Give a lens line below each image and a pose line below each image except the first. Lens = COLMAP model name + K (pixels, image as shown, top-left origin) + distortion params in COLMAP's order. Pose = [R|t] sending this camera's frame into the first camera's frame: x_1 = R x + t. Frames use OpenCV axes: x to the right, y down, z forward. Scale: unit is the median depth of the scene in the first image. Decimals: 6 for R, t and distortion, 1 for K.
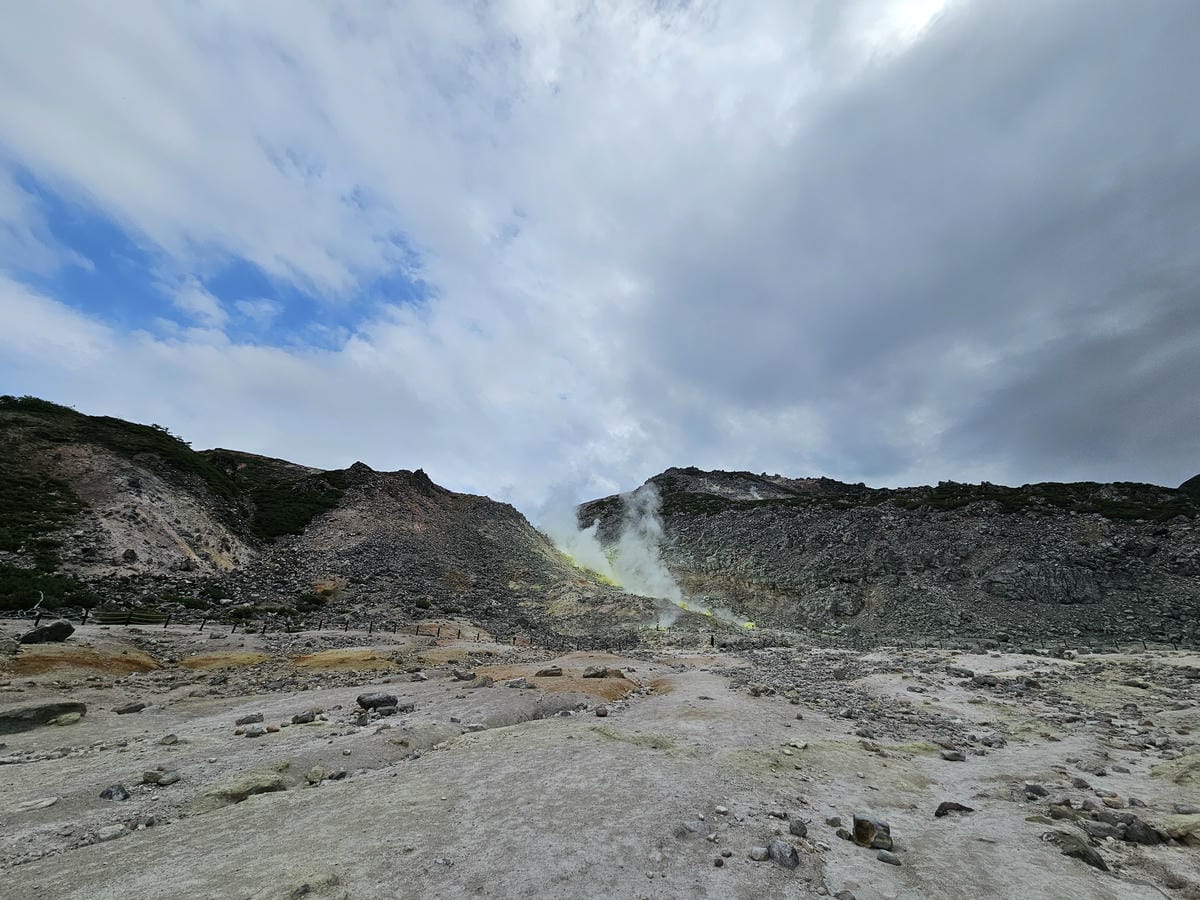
lens RADIAL K [[487.2, 0, 598.0], [0, 487.2, 446.5], [0, 0, 1]] dist [0.004195, -0.004722]
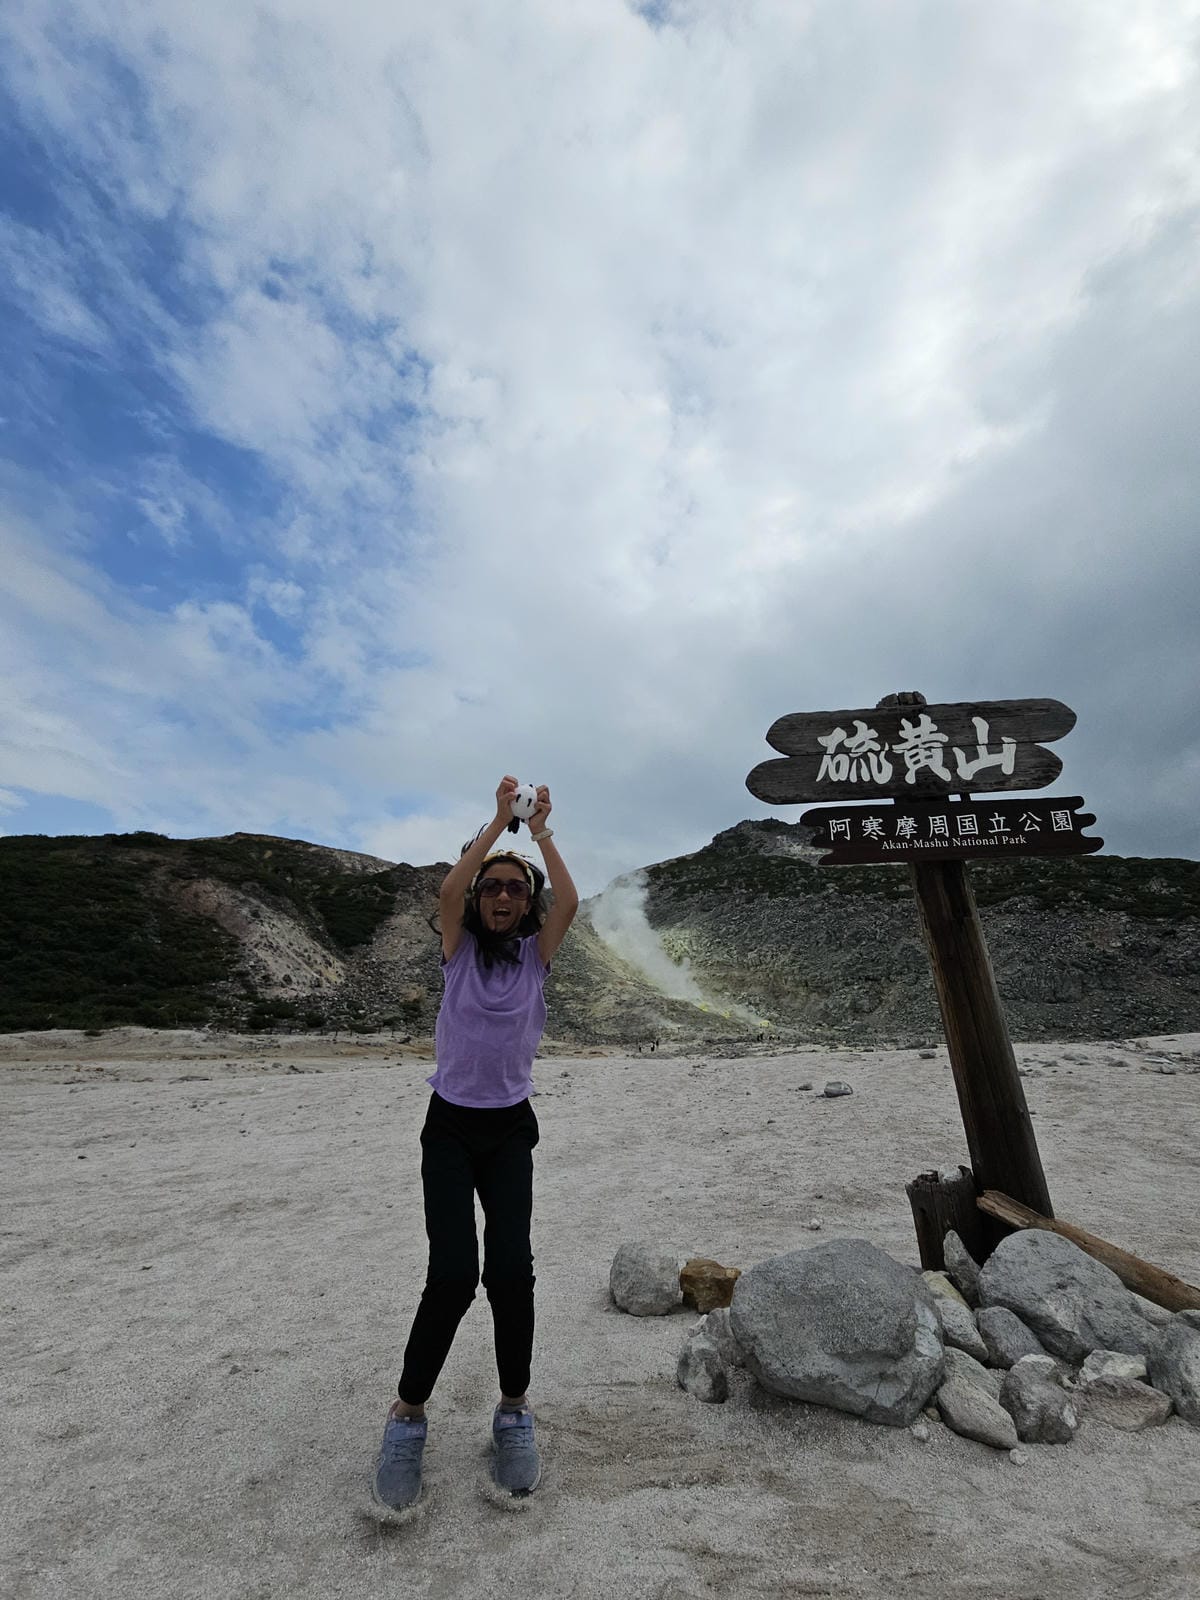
lens RADIAL K [[649.5, 0, 606.7], [0, 649.5, 800.2], [0, 0, 1]] dist [0.004195, -0.004722]
pose [[0.996012, -0.033987, -0.082494, 0.073617], [0.037006, 0.998690, 0.035346, -0.199011], [0.081185, -0.038258, 0.995965, -0.473505]]
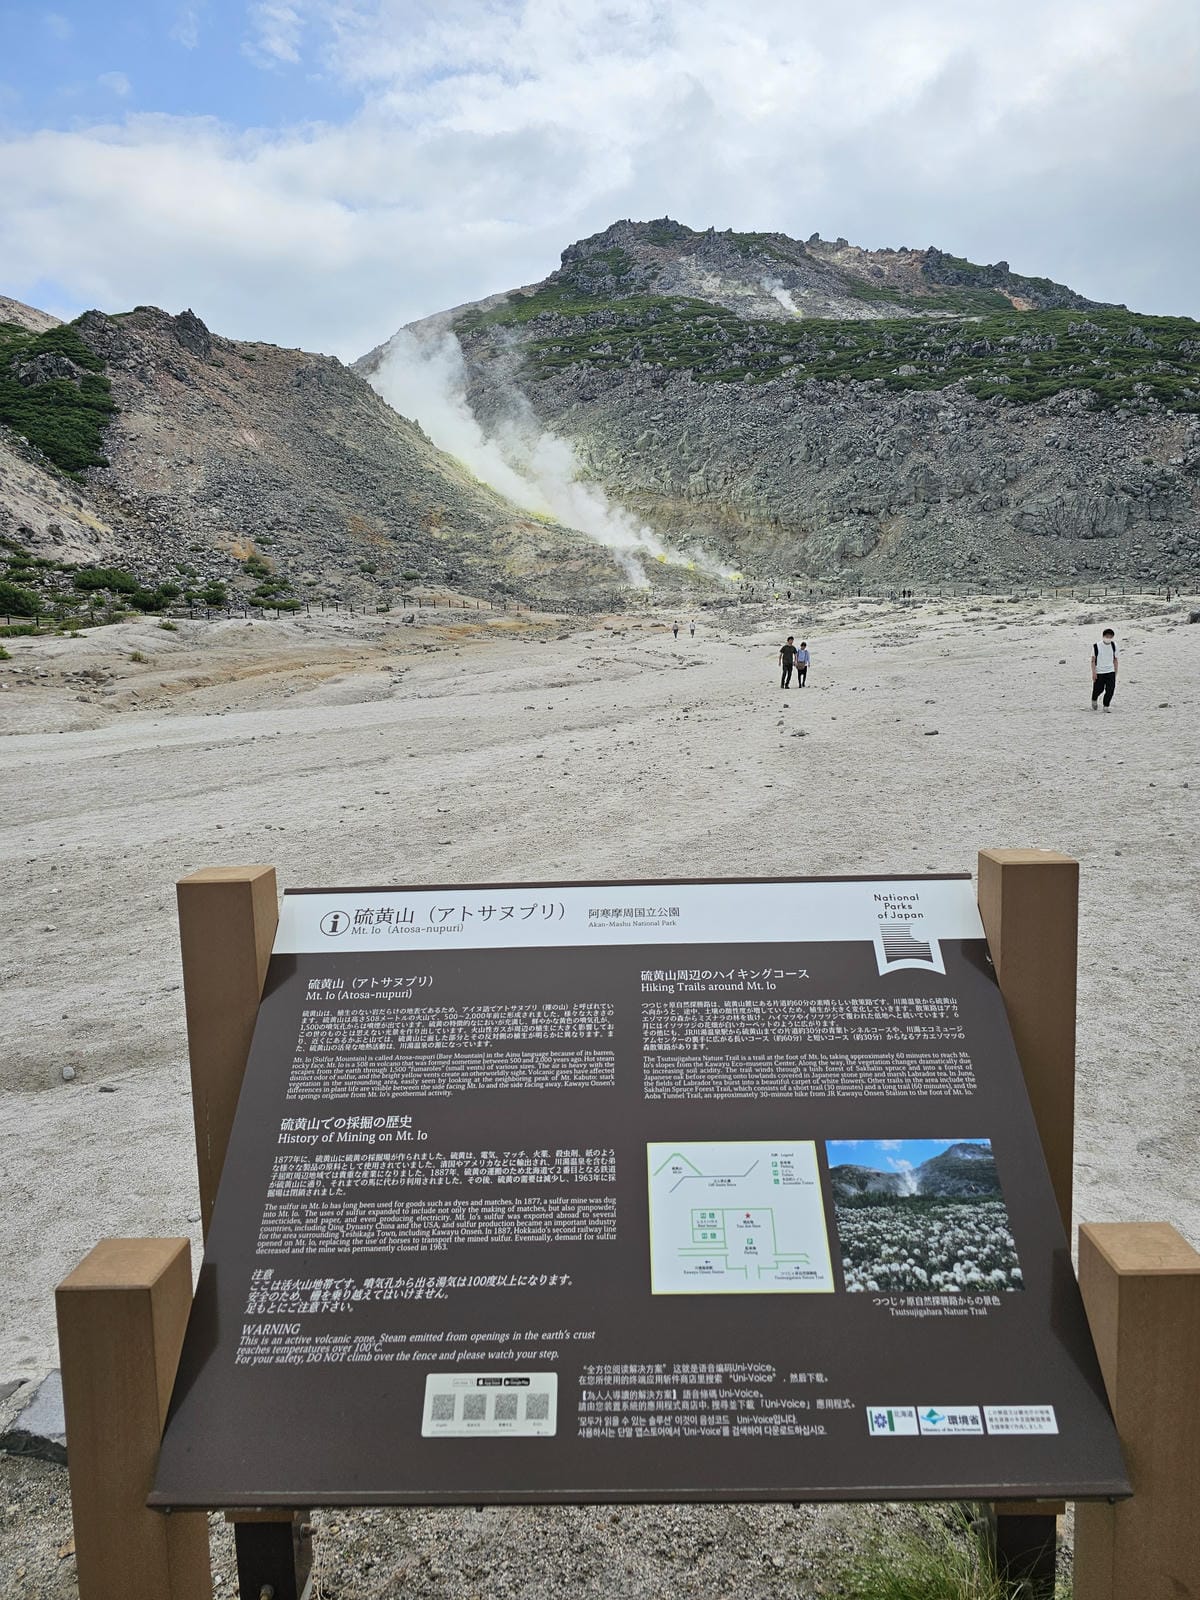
lens RADIAL K [[1069.6, 0, 610.9], [0, 1069.6, 783.6], [0, 0, 1]] dist [0.066873, -0.055771]
pose [[0.988366, -0.063104, 0.138384, -0.168627], [-0.020776, 0.845319, 0.533858, -0.288551], [-0.150667, -0.530522, 0.834173, -0.647201]]
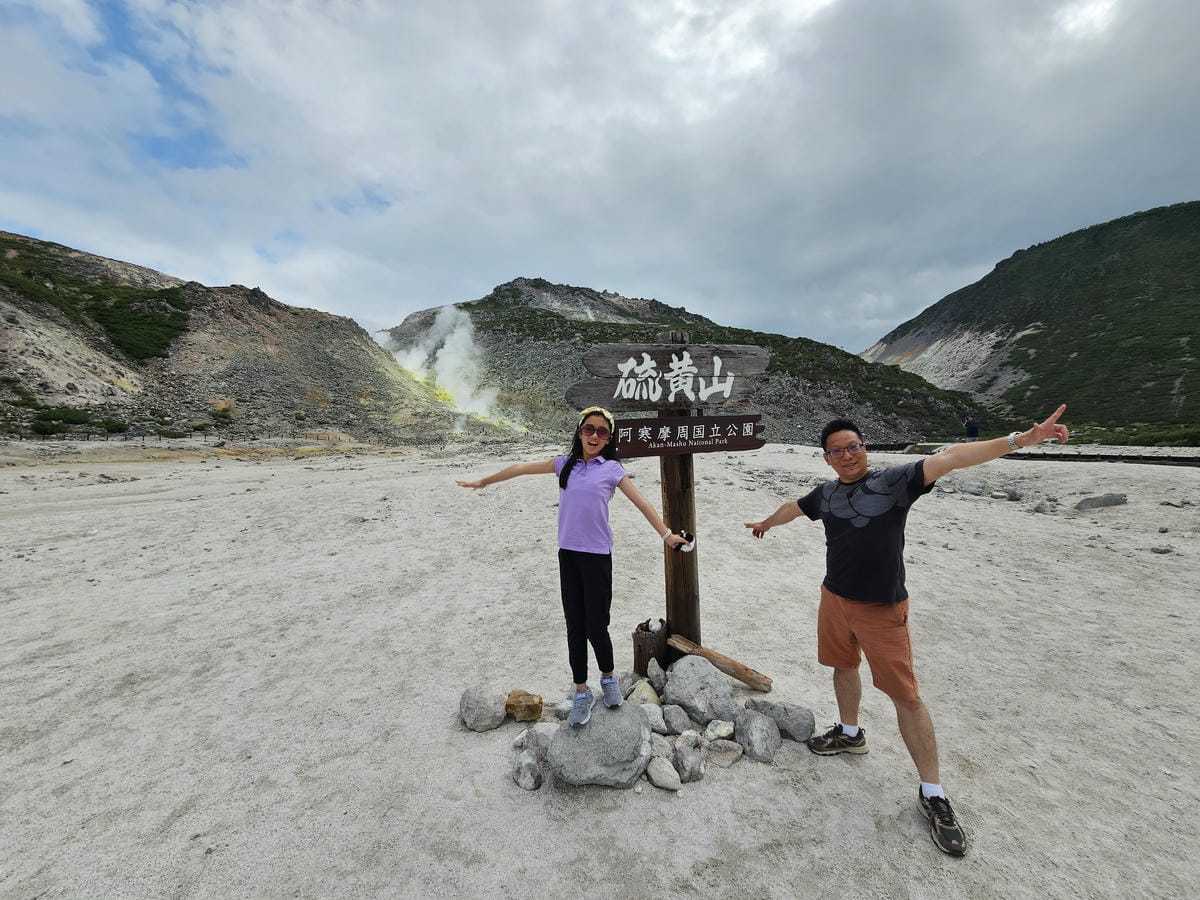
lens RADIAL K [[488.6, 0, 599.7], [0, 488.6, 443.7], [0, 0, 1]] dist [-0.000693, 0.000474]
pose [[0.957482, -0.007737, 0.288390, 0.071263], [-0.105582, 0.920891, 0.375249, -0.205848], [-0.268479, -0.389743, 0.880920, -0.472396]]
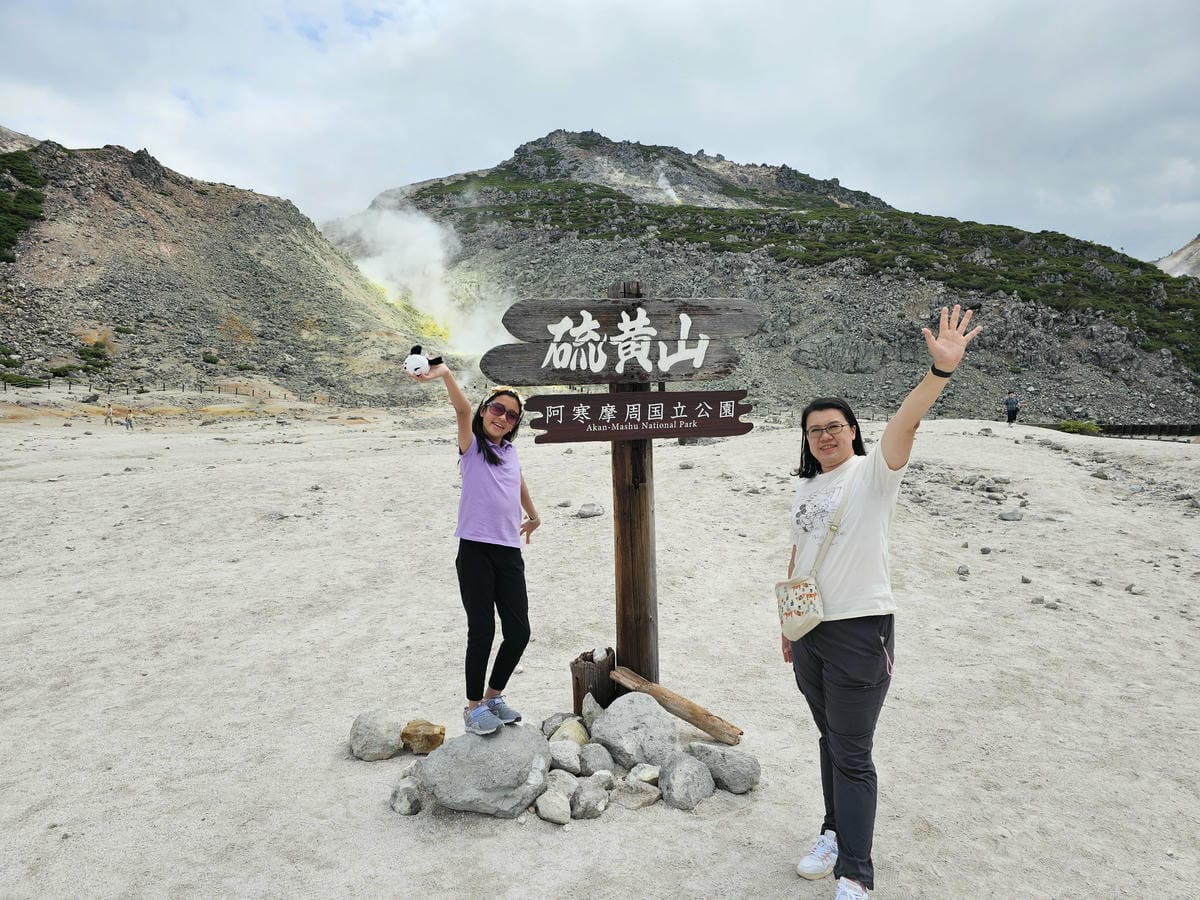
lens RADIAL K [[802.2, 0, 600.0], [0, 802.2, 450.0], [0, 0, 1]] dist [0.066873, -0.055771]
pose [[0.982306, 0.005754, 0.187193, 0.075448], [-0.087289, 0.898389, 0.430440, -0.210136], [-0.165695, -0.439164, 0.882995, -0.480796]]
